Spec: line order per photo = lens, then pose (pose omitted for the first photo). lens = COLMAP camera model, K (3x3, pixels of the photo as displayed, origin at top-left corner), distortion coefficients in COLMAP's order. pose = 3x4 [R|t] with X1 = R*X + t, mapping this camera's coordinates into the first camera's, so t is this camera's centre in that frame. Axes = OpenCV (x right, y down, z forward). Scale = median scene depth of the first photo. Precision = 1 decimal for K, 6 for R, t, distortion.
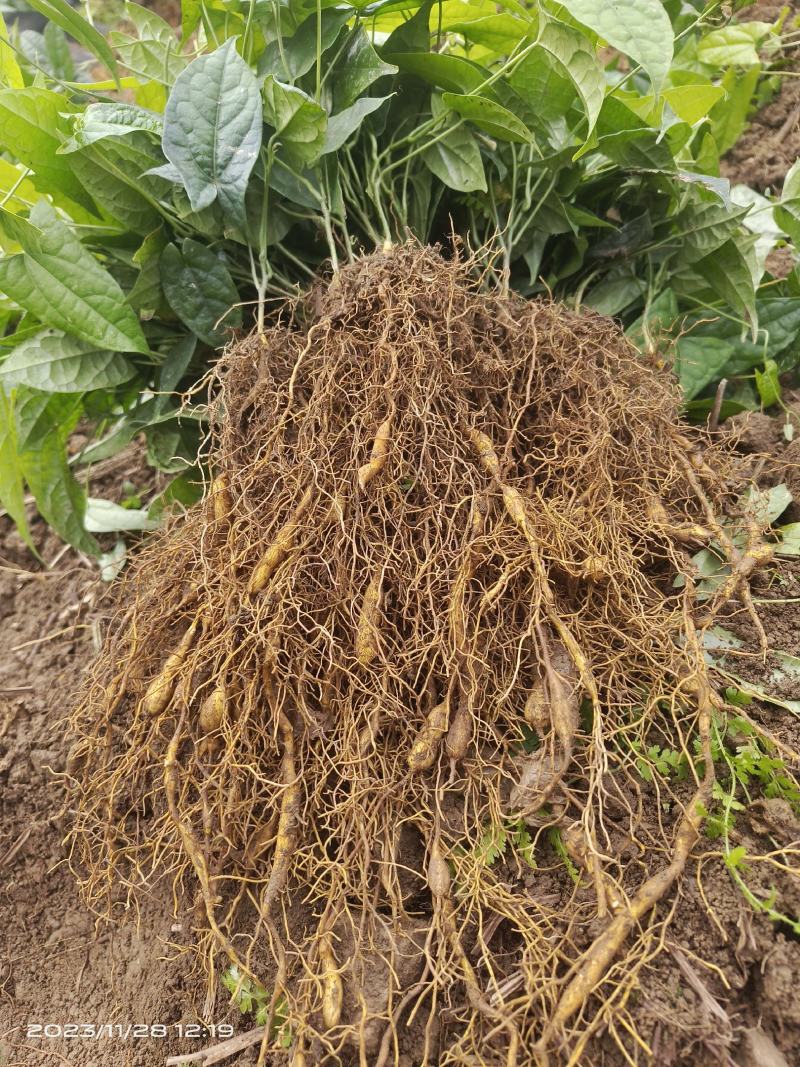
lens RADIAL K [[750.4, 0, 405.0], [0, 750.4, 548.6], [0, 0, 1]] dist [-0.012489, -0.005430]
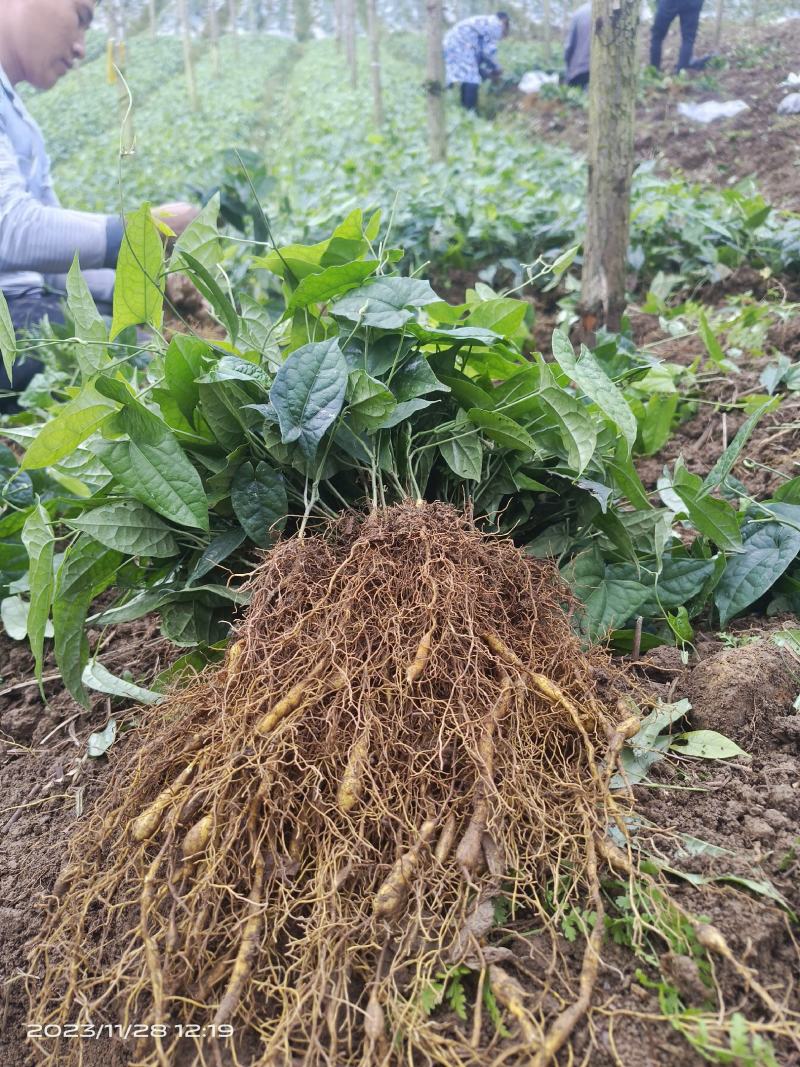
lens RADIAL K [[750.4, 0, 407.9], [0, 750.4, 539.6], [0, 0, 1]] dist [-0.012489, -0.005430]
pose [[0.996121, 0.084786, 0.023541, 0.002690], [-0.071710, 0.937244, -0.341221, 0.114273], [-0.050994, 0.338210, 0.939688, -0.198504]]
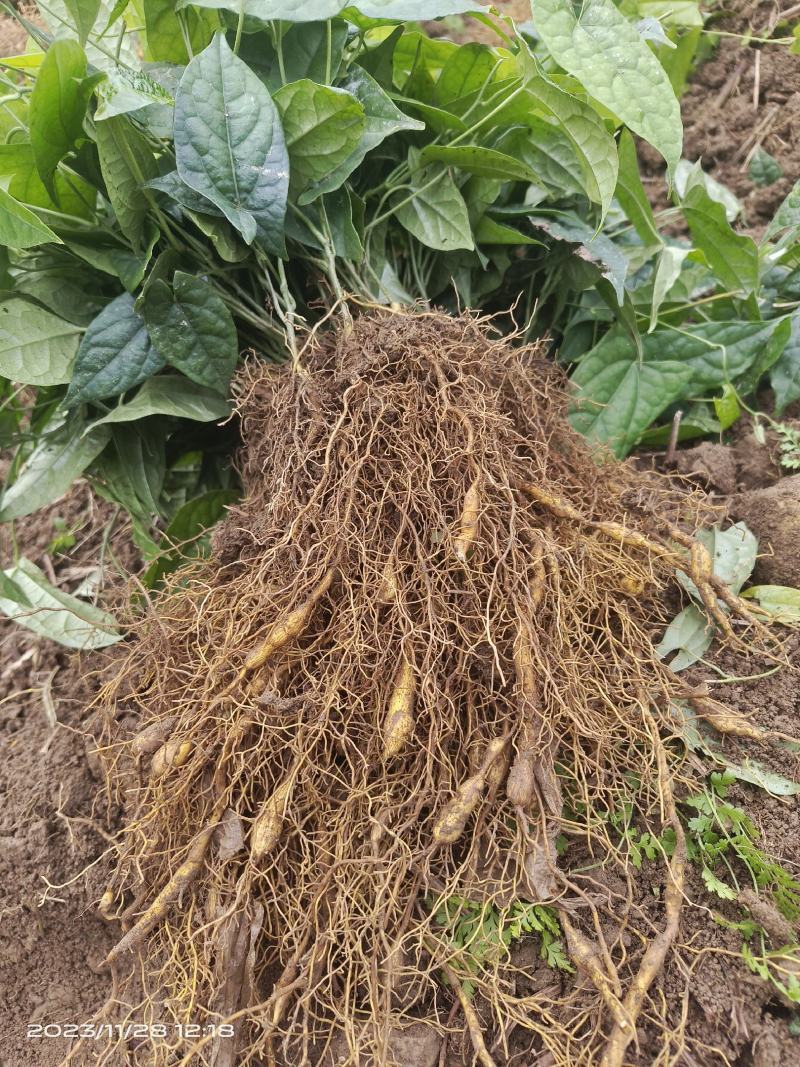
lens RADIAL K [[750.4, 0, 400.2], [0, 750.4, 546.7], [0, 0, 1]] dist [-0.012489, -0.005430]
pose [[0.993543, -0.054612, 0.099445, -0.066182], [0.042718, 0.992090, 0.118035, -0.213667], [-0.105104, -0.113025, 0.988017, 0.049803]]
